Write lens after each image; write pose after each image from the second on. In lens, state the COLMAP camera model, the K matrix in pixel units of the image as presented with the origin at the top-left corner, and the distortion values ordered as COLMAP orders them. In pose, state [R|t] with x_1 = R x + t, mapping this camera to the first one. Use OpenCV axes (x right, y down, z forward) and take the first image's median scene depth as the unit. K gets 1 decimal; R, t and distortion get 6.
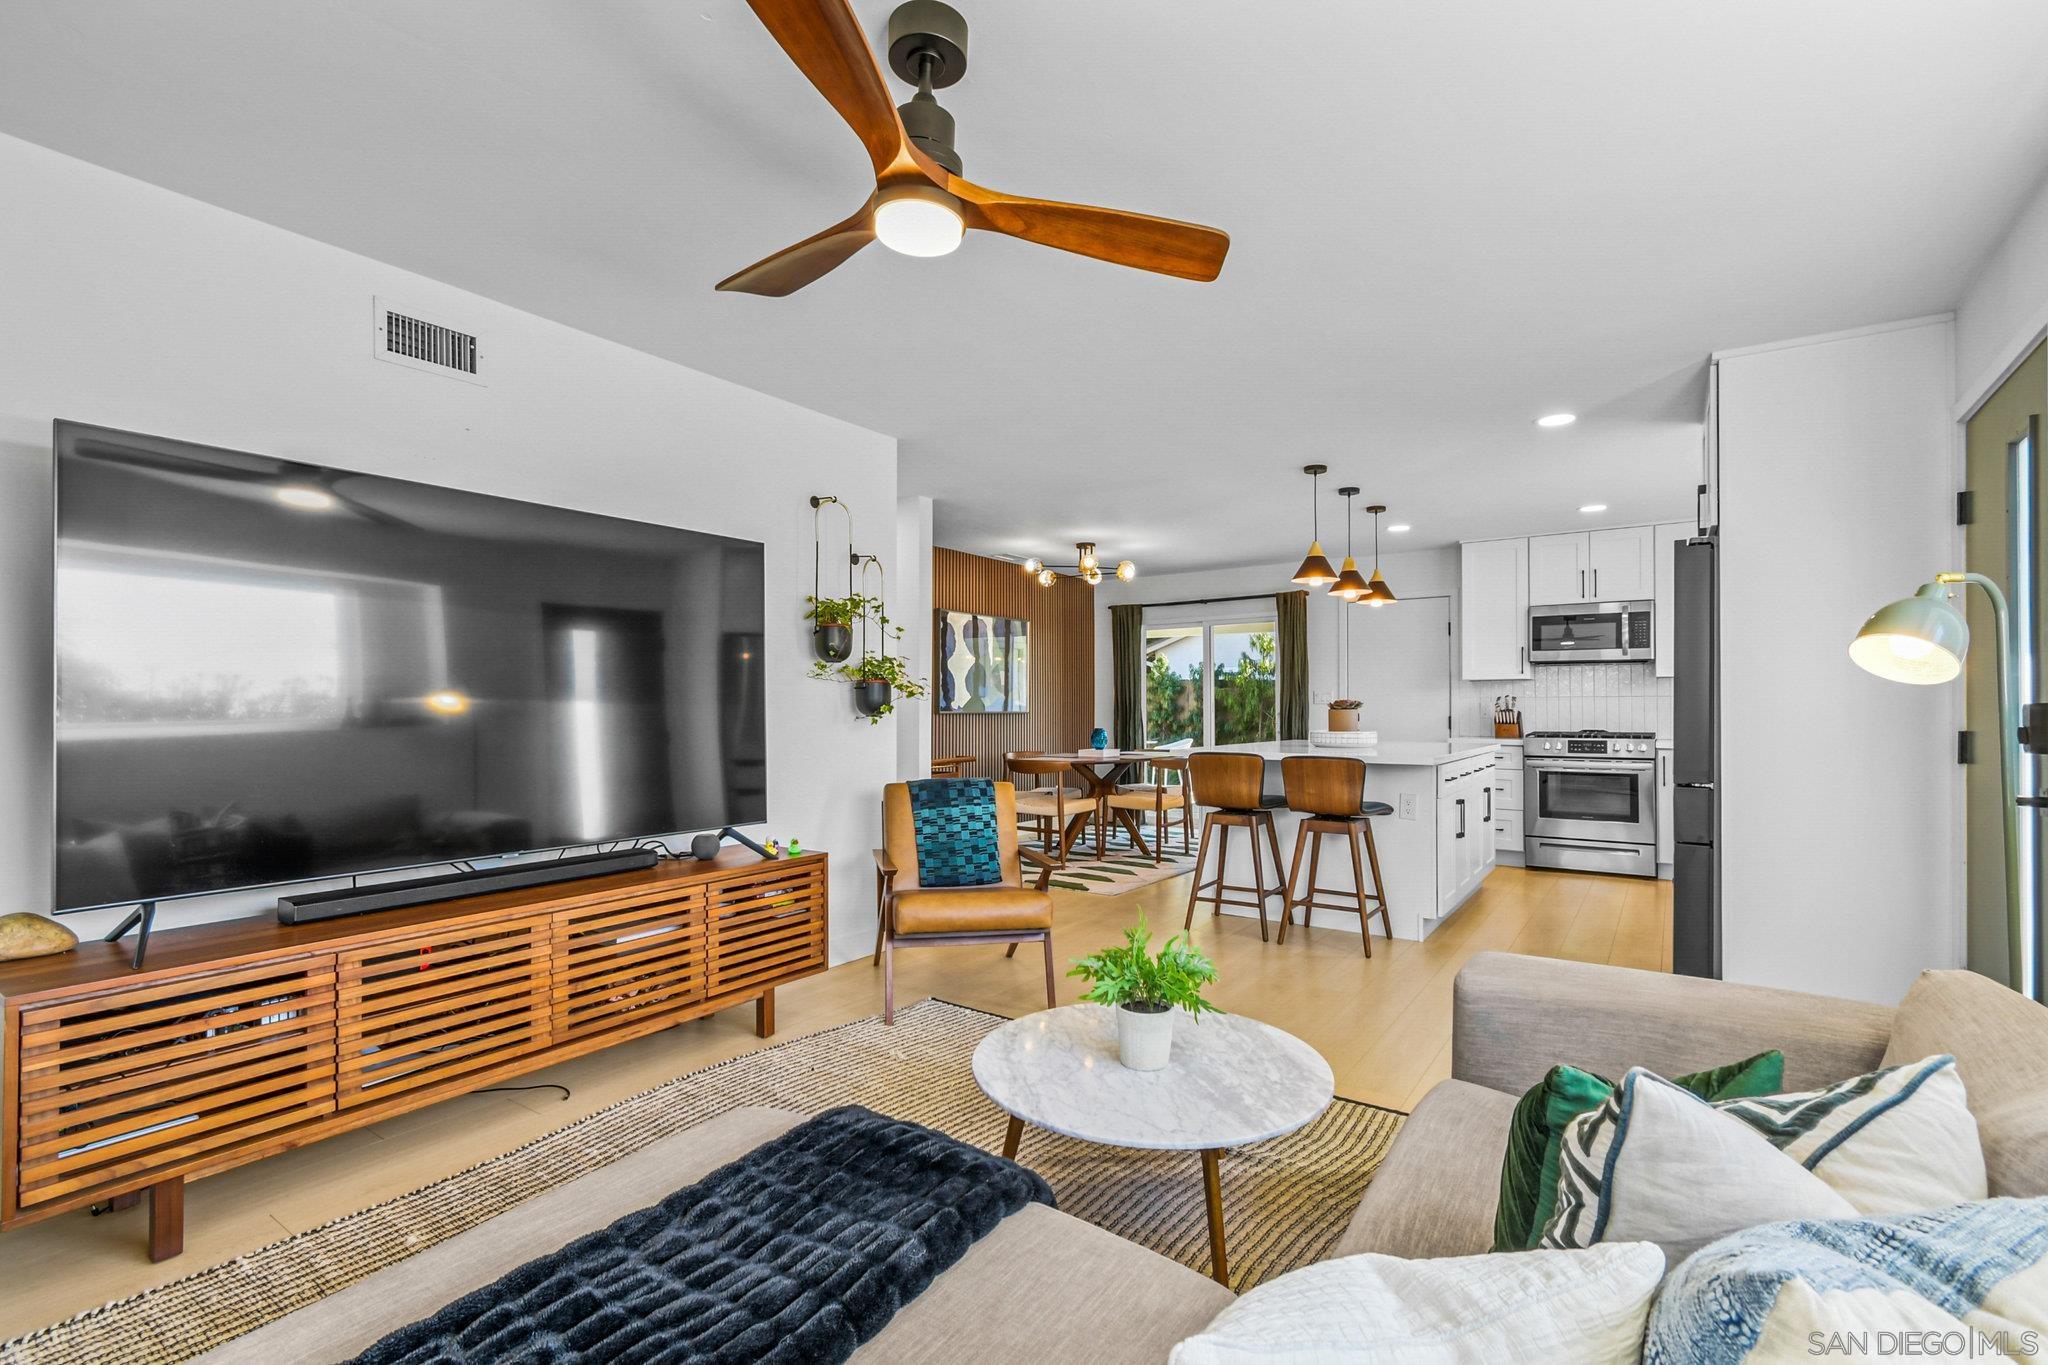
lens RADIAL K [[934.0, 0, 1016.6], [0, 934.0, 692.0], [0, 0, 1]] dist [-0.000219, 0.001032]
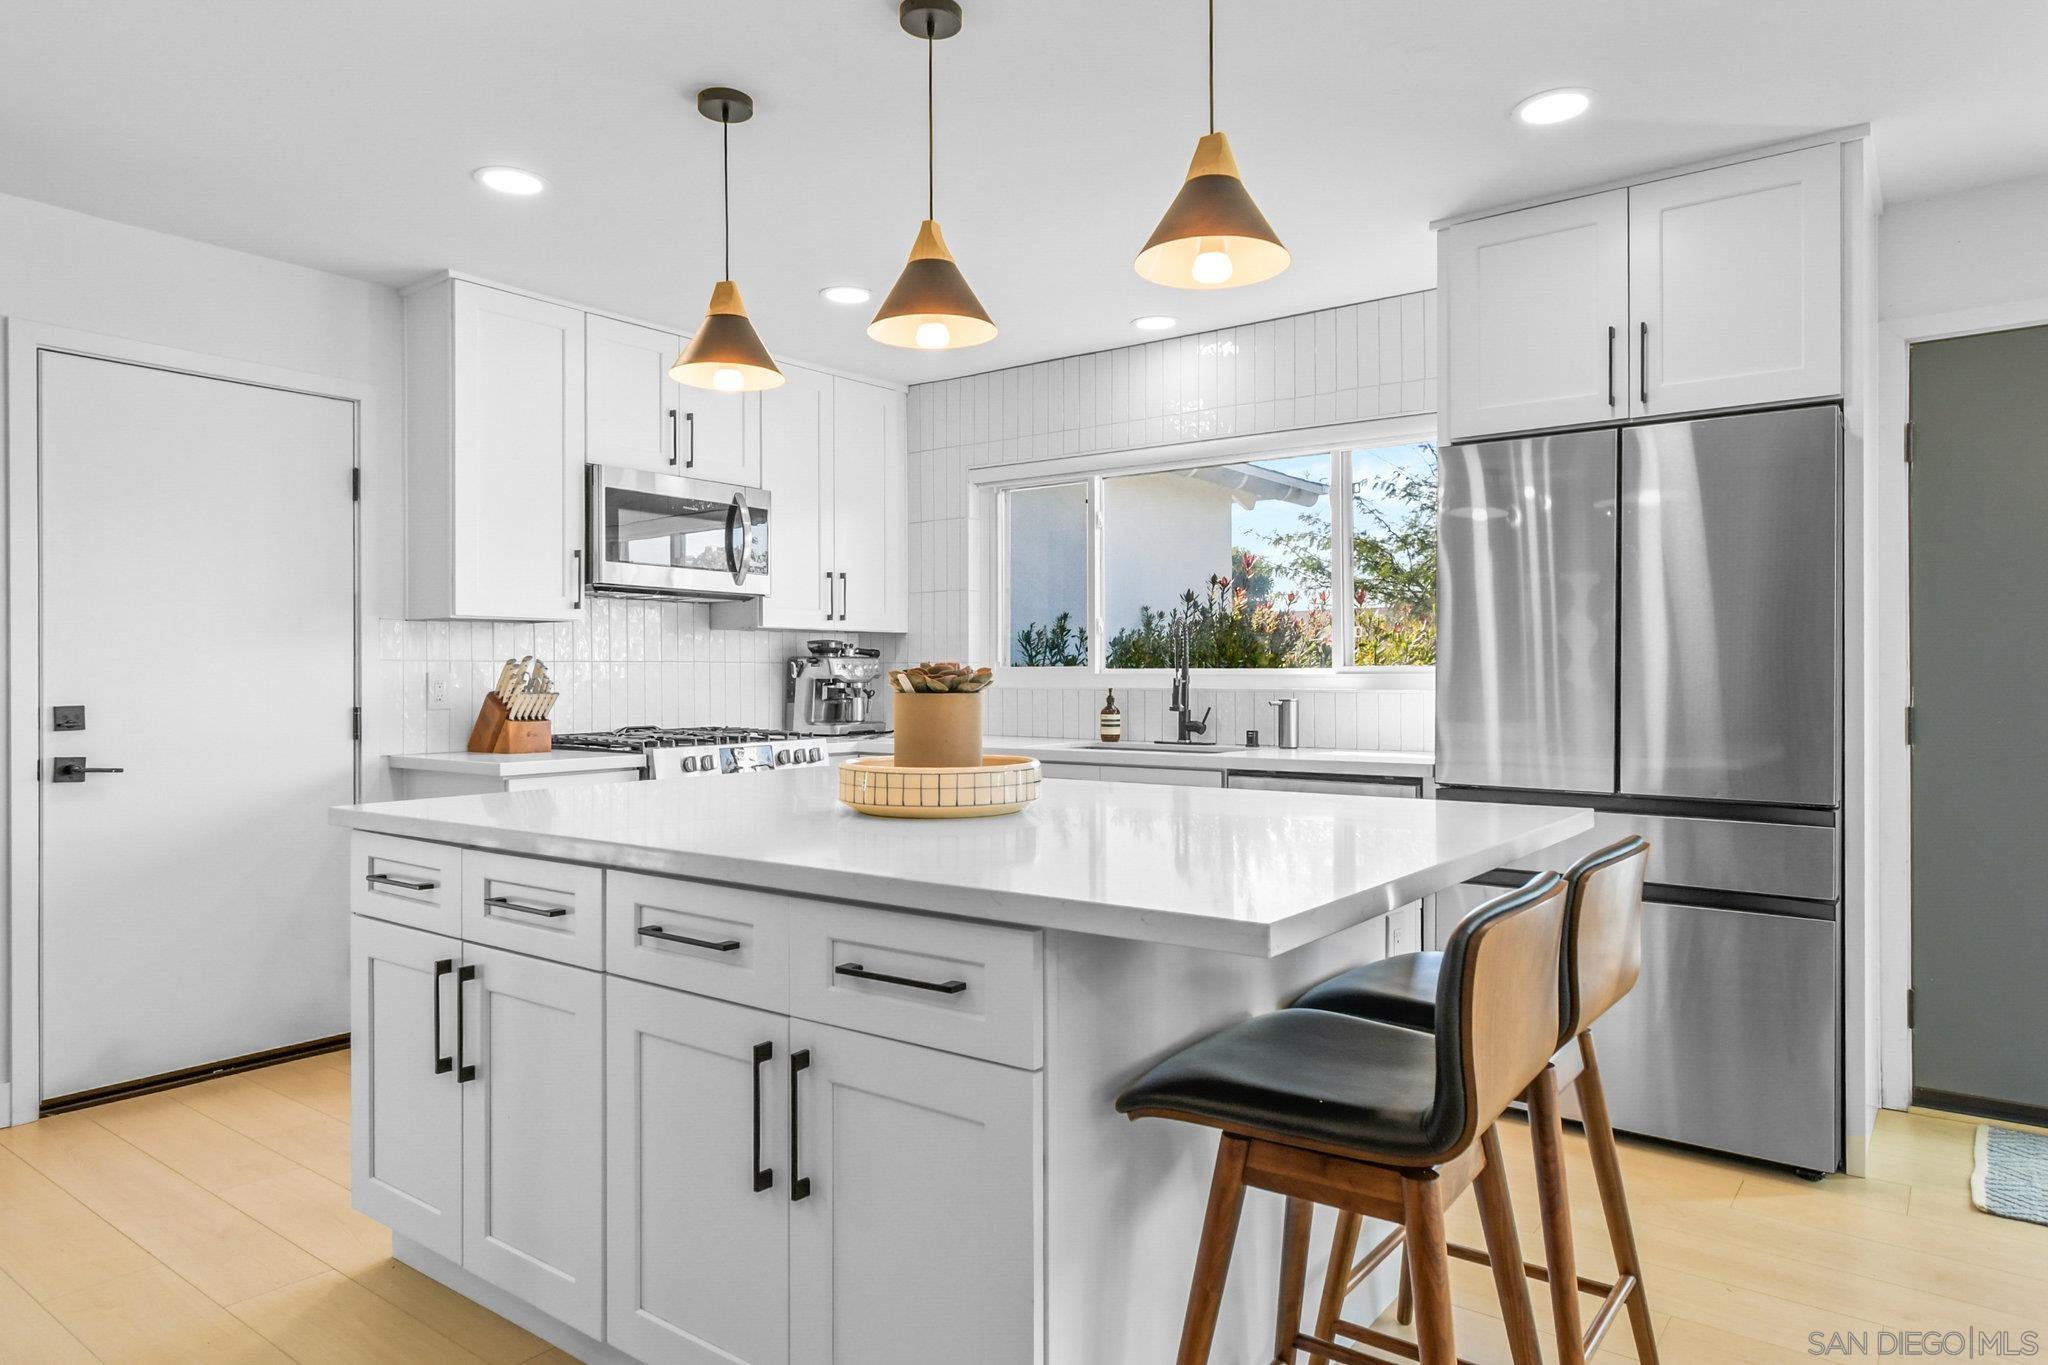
lens RADIAL K [[1254.6, 0, 1039.6], [0, 1254.6, 695.2], [0, 0, 1]] dist [-0.009724, 0.002740]
pose [[0.022005, -0.016041, 0.999629, -0.061380], [-0.012677, 0.999786, 0.016323, 0.009711], [-0.999677, -0.013032, 0.021797, 0.786437]]
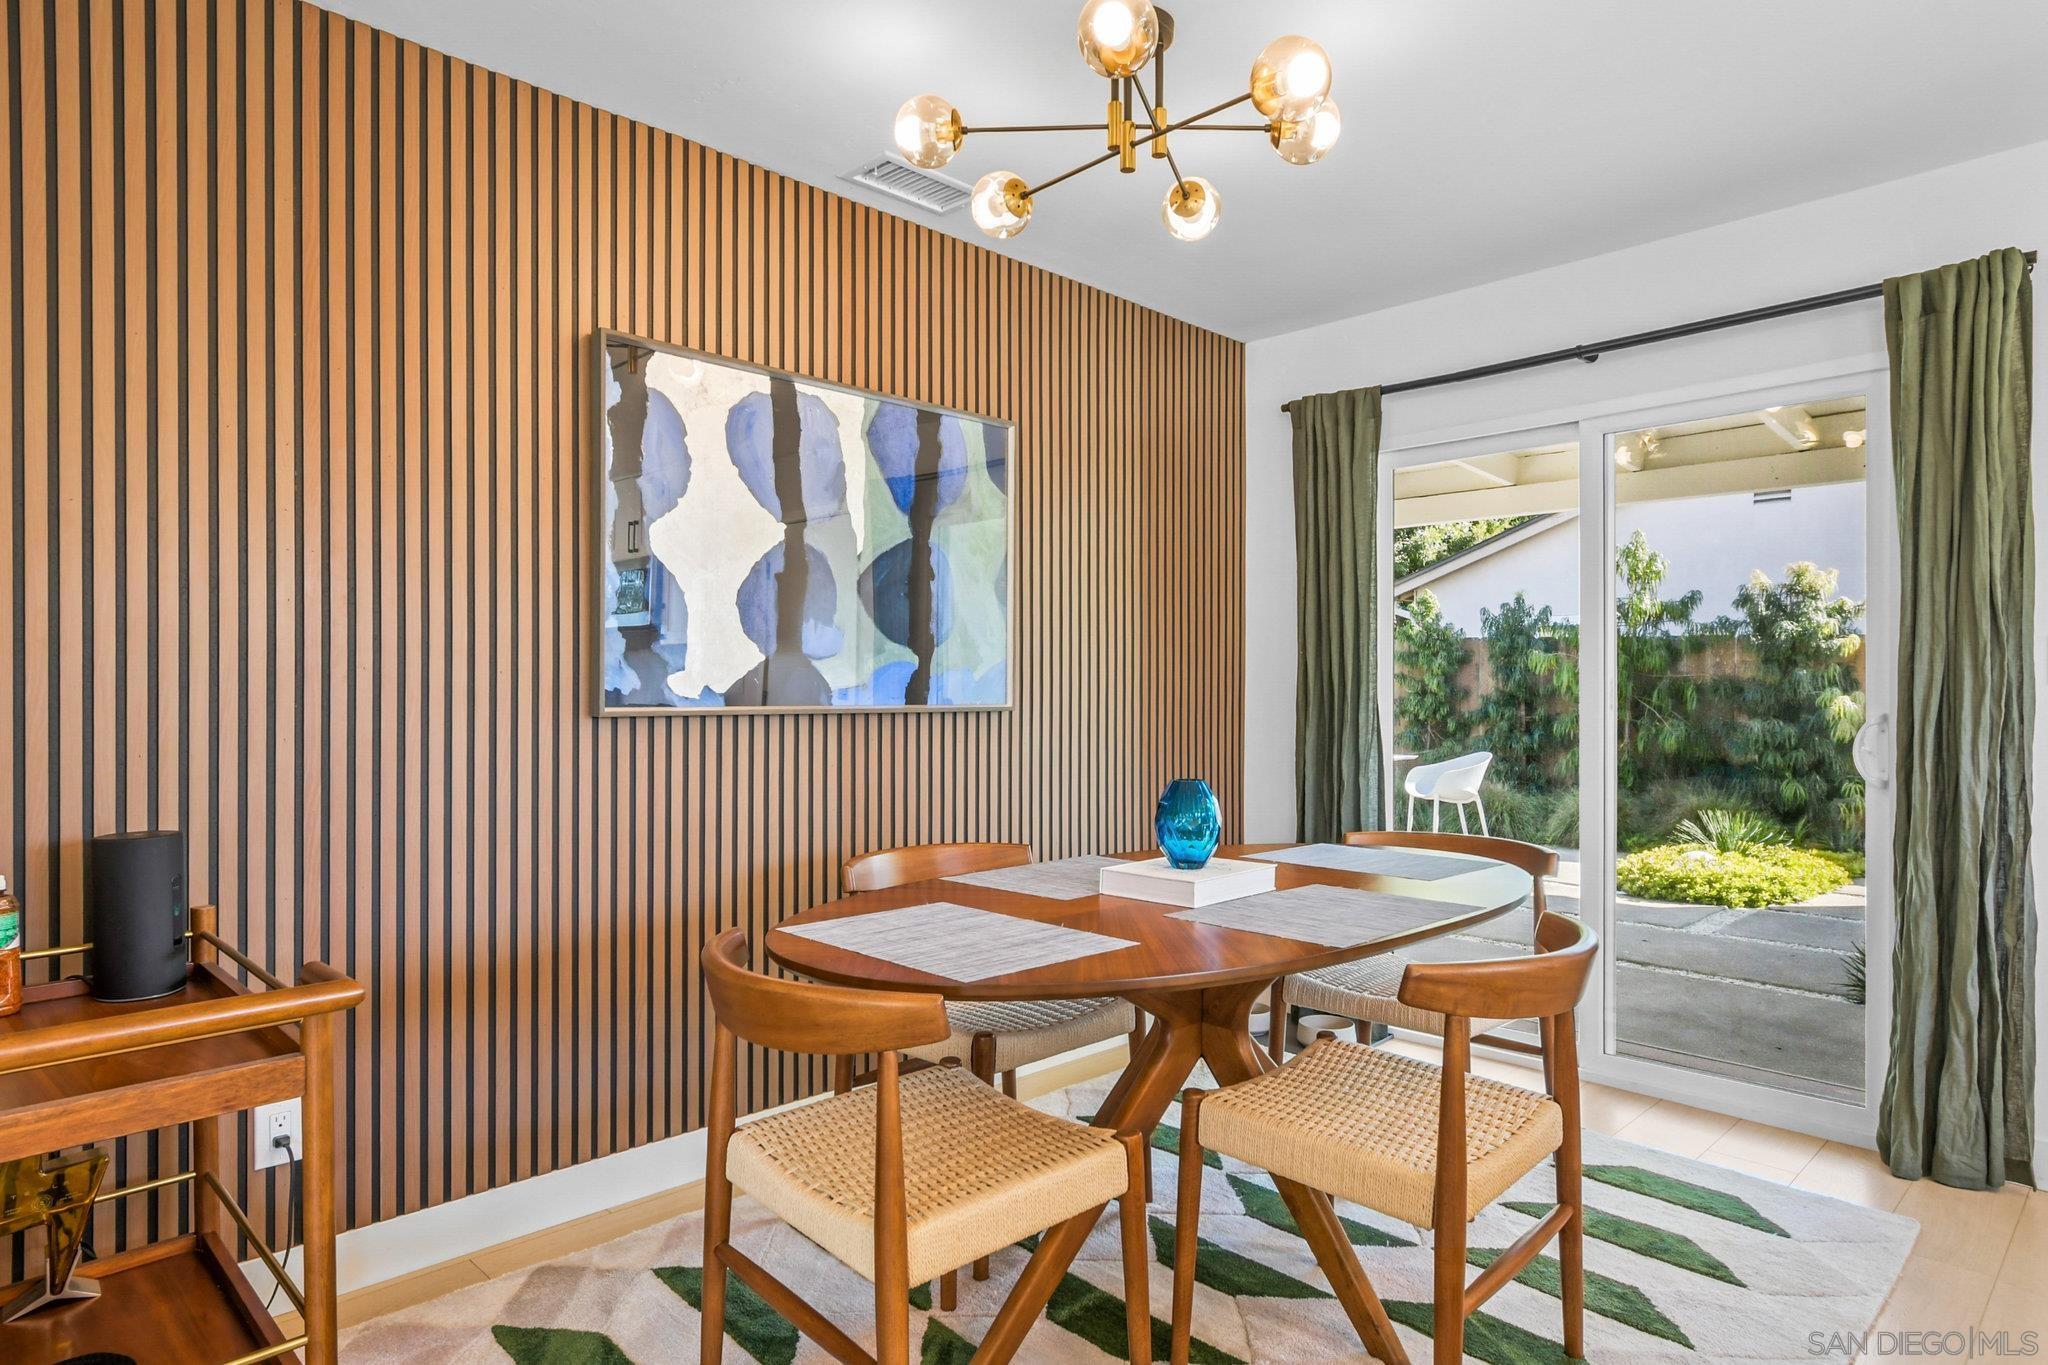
lens RADIAL K [[1174.5, 0, 1017.6], [0, 1174.5, 689.8], [0, 0, 1]] dist [0.022097, 0.003013]
pose [[0.984786, 0.003819, -0.173727, 0.107642], [-0.000543, 0.999821, 0.018903, 0.009825], [0.173769, -0.018521, 0.984612, 0.753508]]
